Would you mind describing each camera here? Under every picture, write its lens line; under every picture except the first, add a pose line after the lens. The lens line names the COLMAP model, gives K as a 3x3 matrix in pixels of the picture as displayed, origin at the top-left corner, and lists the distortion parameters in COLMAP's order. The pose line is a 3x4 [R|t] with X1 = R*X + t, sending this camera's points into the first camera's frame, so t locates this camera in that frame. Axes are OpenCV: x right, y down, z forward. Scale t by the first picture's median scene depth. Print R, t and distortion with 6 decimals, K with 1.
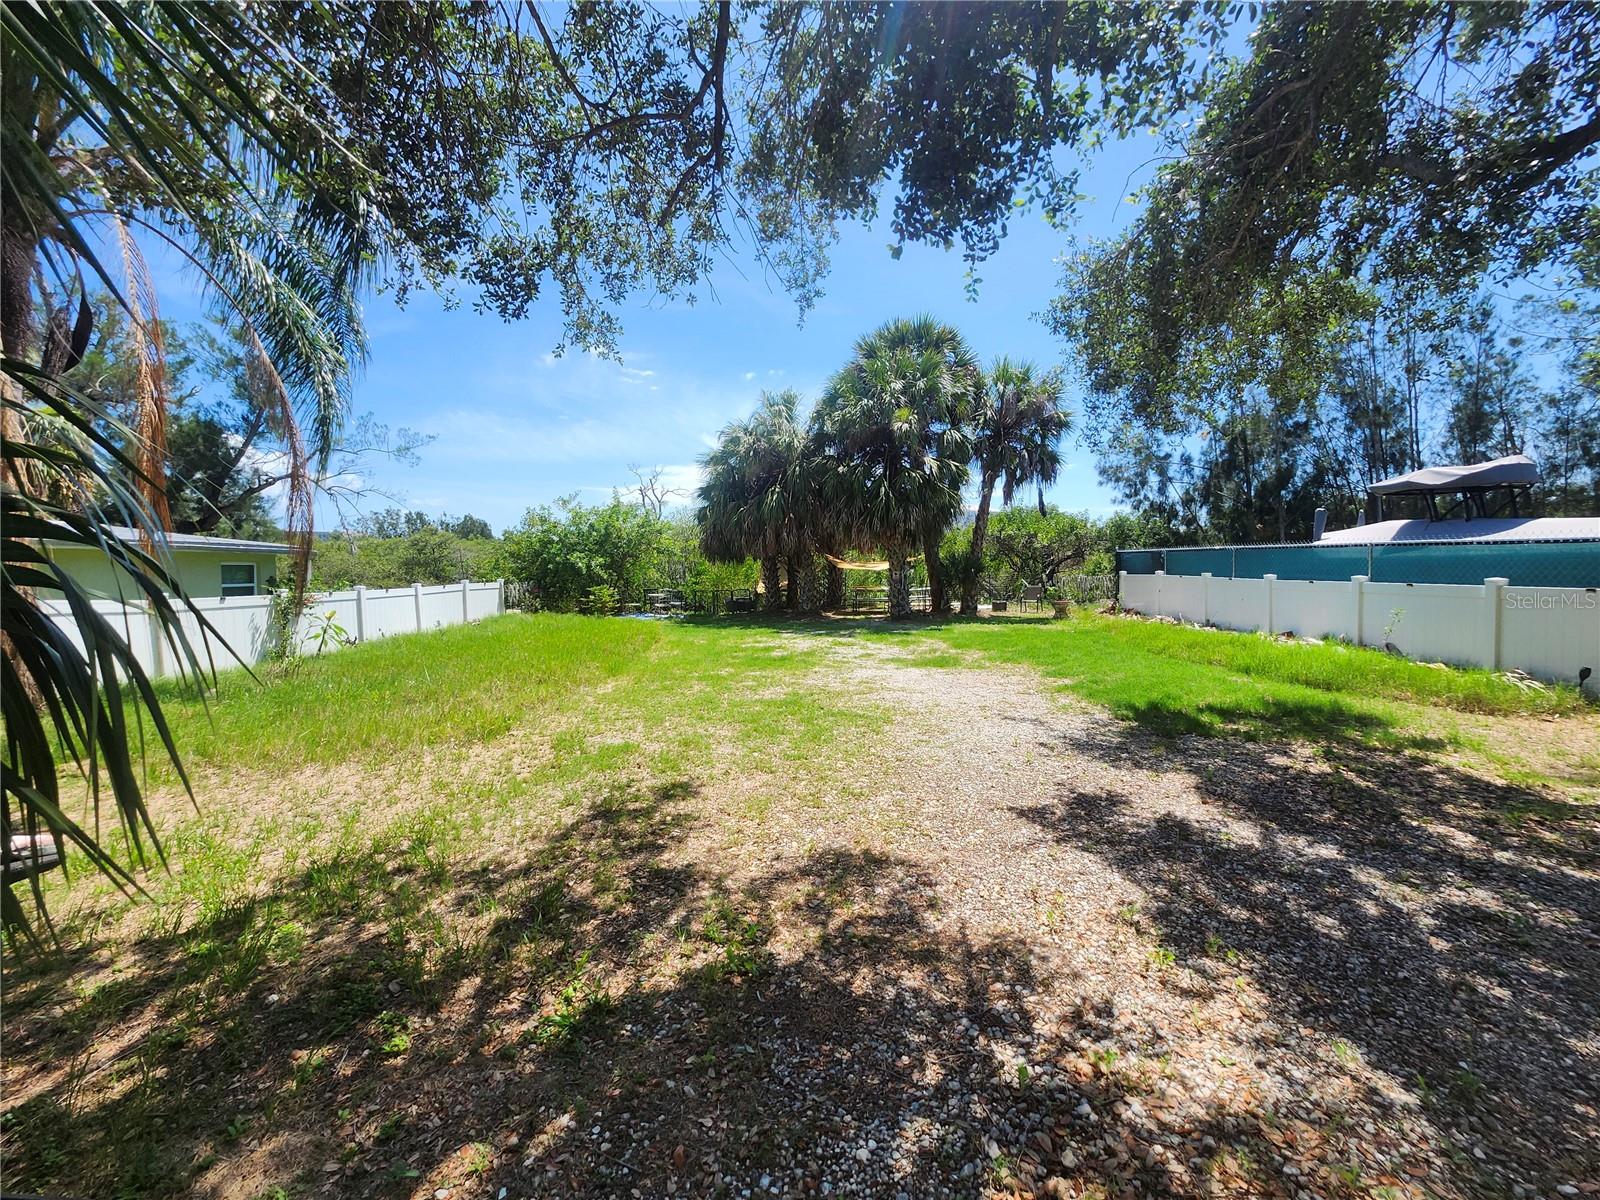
lens RADIAL K [[639.8, 0, 794.6], [0, 639.8, 594.7], [0, 0, 1]] dist [-0.002756, -0.001994]
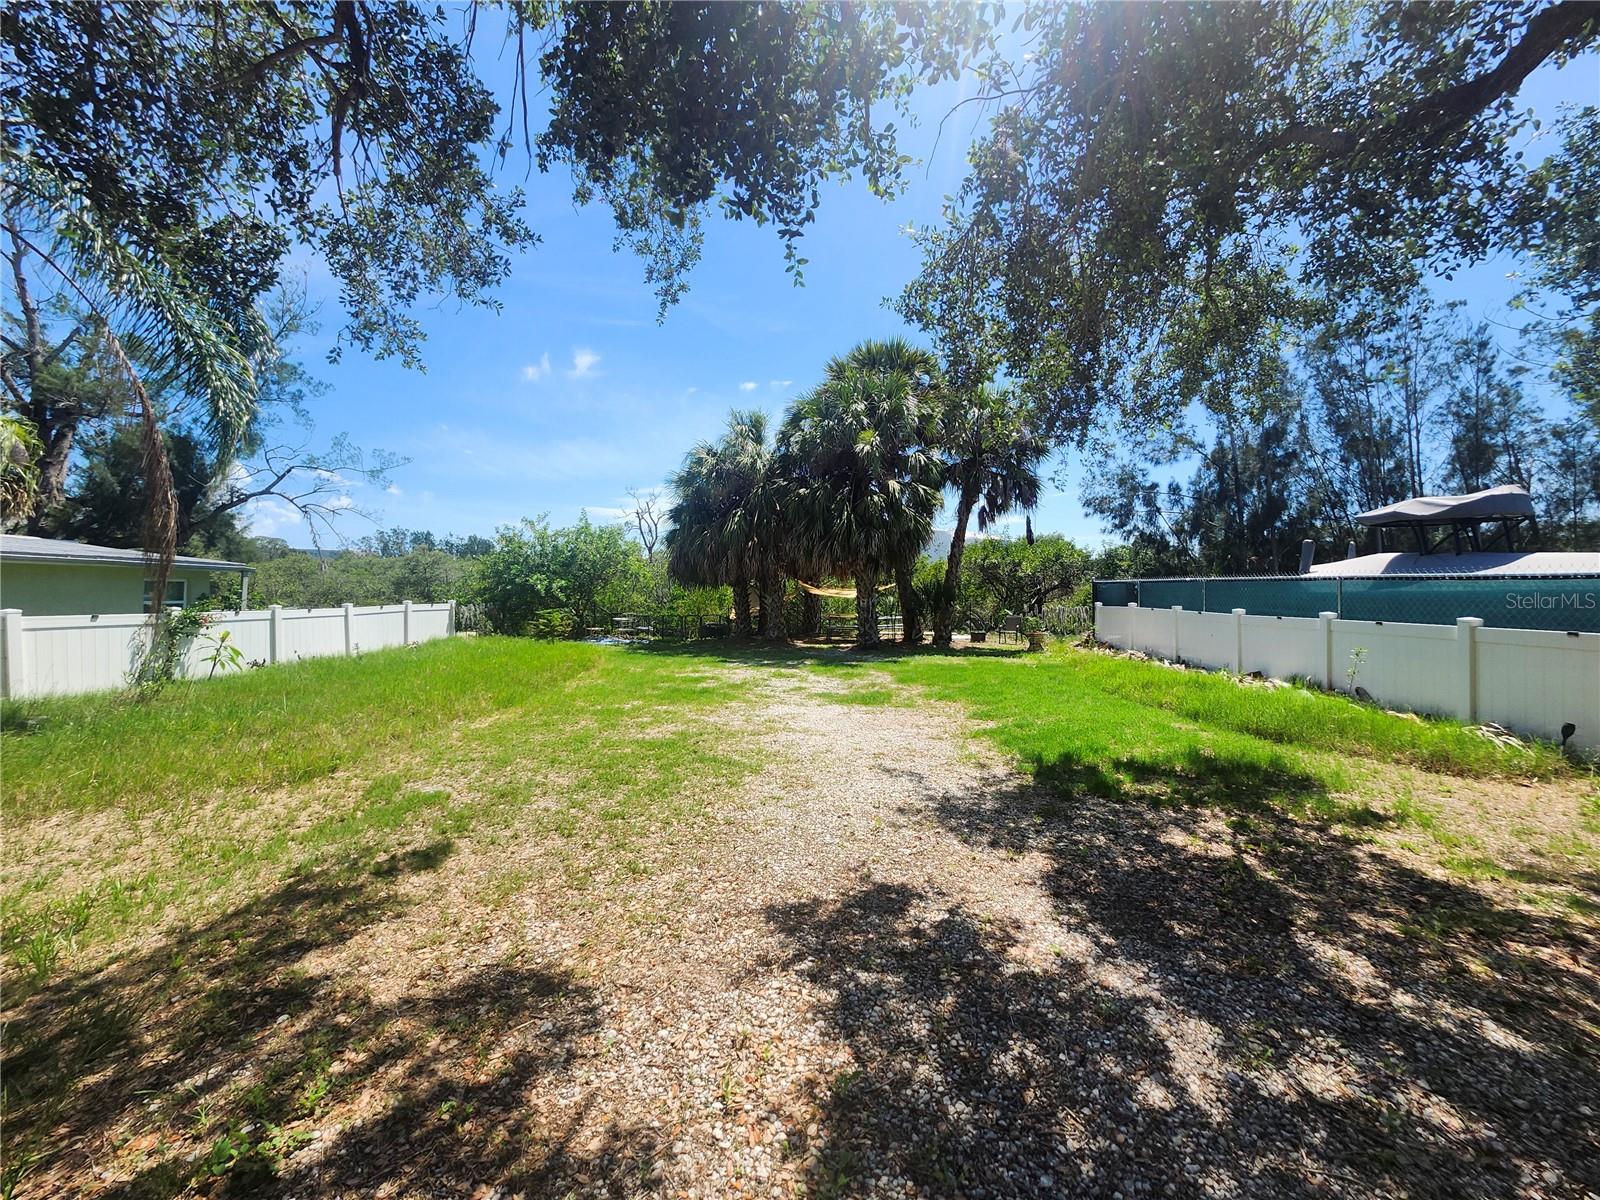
lens RADIAL K [[639.8, 0, 788.9], [0, 639.8, 596.6], [0, 0, 1]] dist [-0.002756, -0.001994]
pose [[0.999725, 0.016160, -0.016997, 0.137567], [-0.016767, 0.999204, -0.036192, -0.006849], [0.016399, 0.036467, 0.999200, 0.078106]]
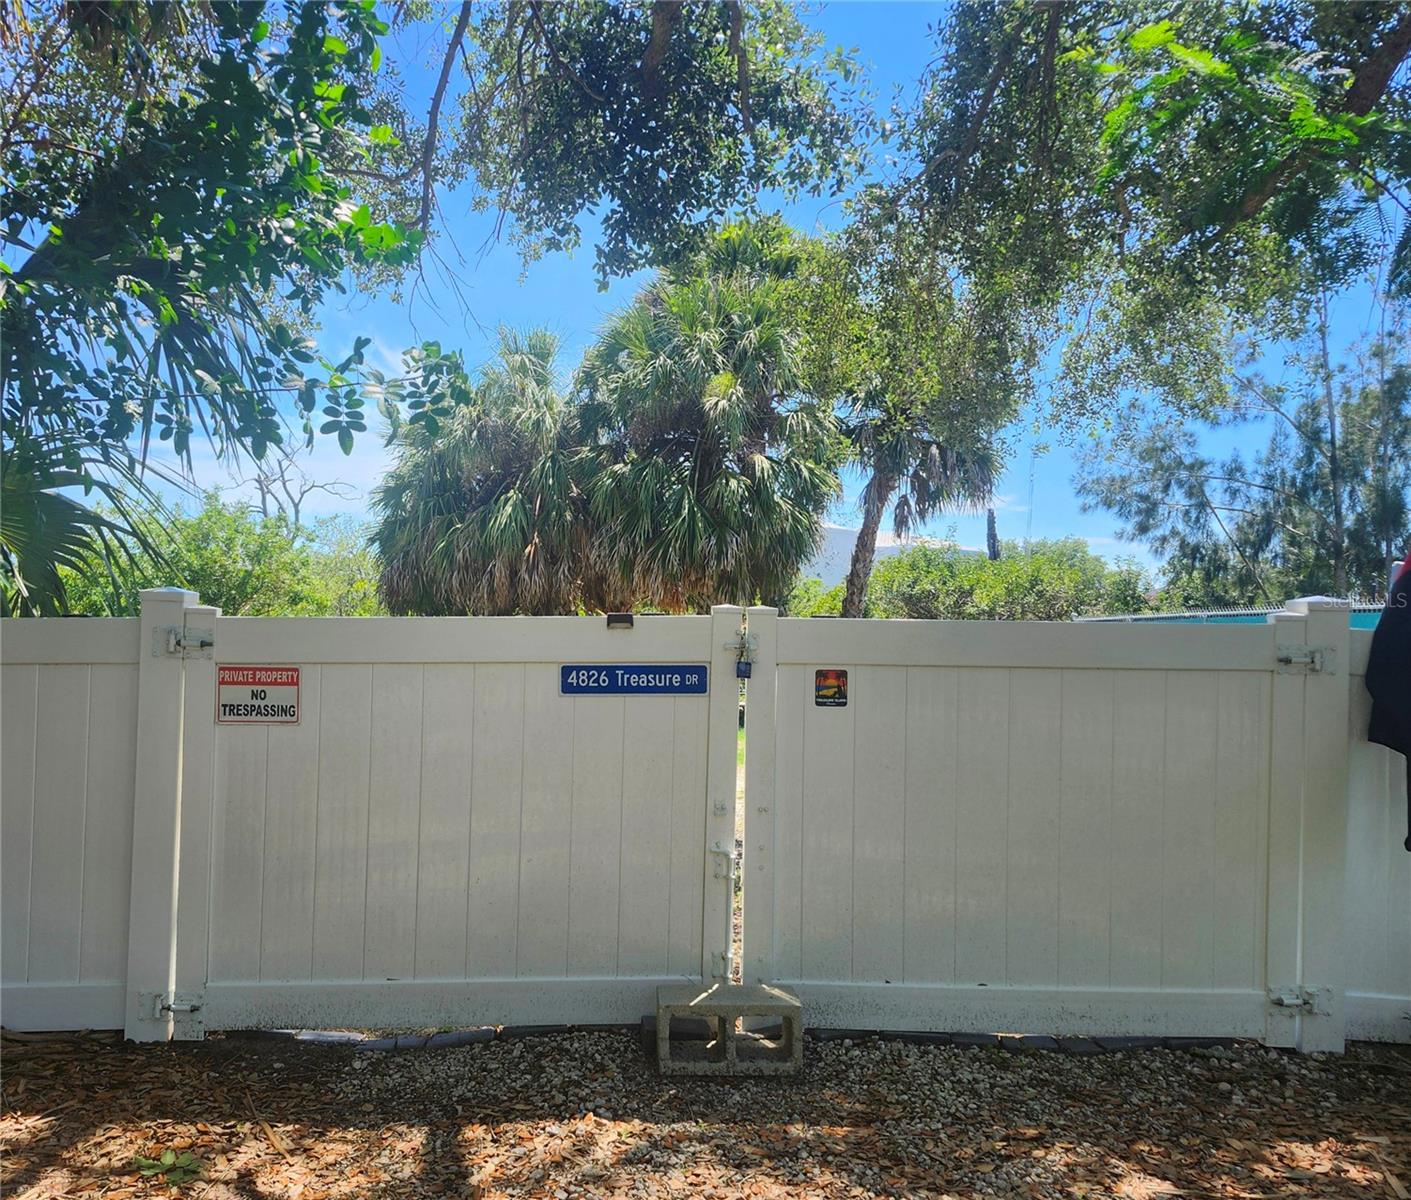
lens RADIAL K [[1282.8, 0, 636.5], [0, 1282.8, 642.9], [0, 0, 1]] dist [0.112543, 0.000000]
pose [[0.997717, 0.035575, 0.057400, 0.048365], [-0.032841, 0.998313, -0.047887, 0.053953], [-0.059007, 0.045892, 0.997202, -0.419690]]
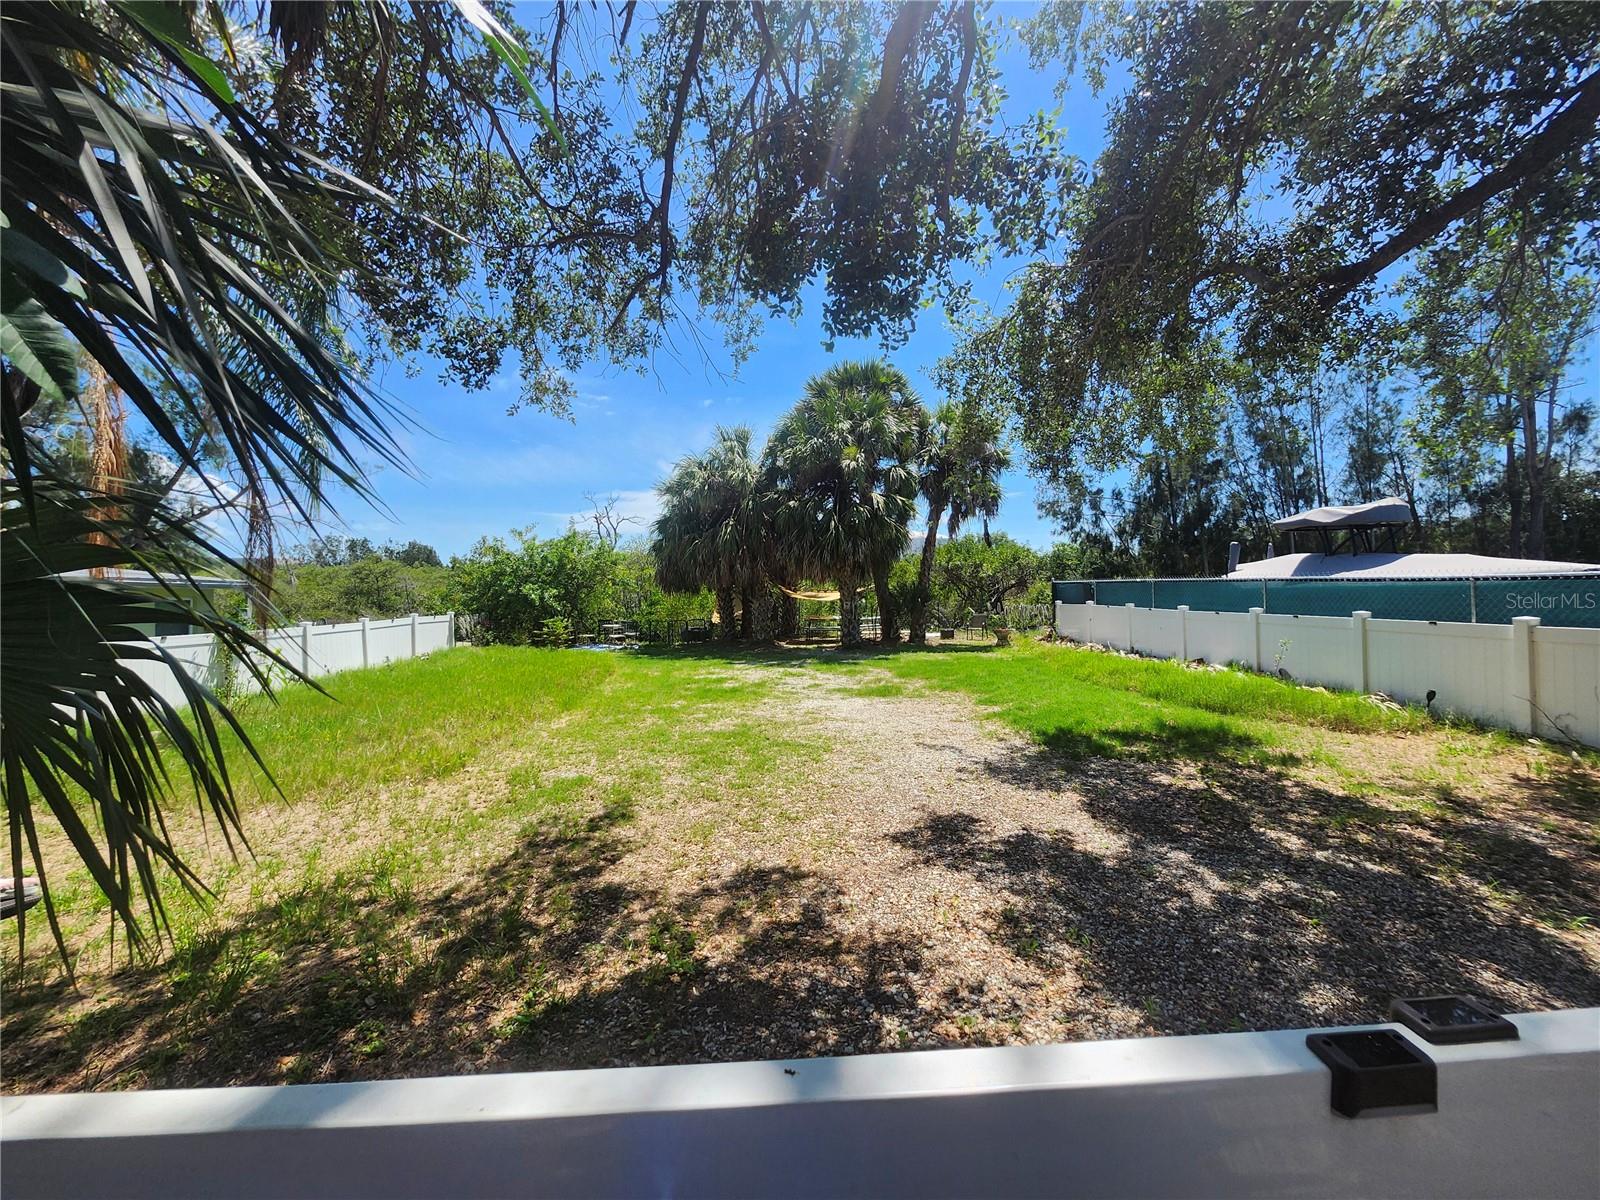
lens RADIAL K [[639.8, 0, 797.4], [0, 639.8, 594.3], [0, 0, 1]] dist [-0.002756, -0.001994]
pose [[0.997517, -0.004194, 0.070304, 0.013758], [0.007099, 0.999129, -0.041119, -0.013971], [-0.070070, 0.041516, 0.996678, -0.055957]]
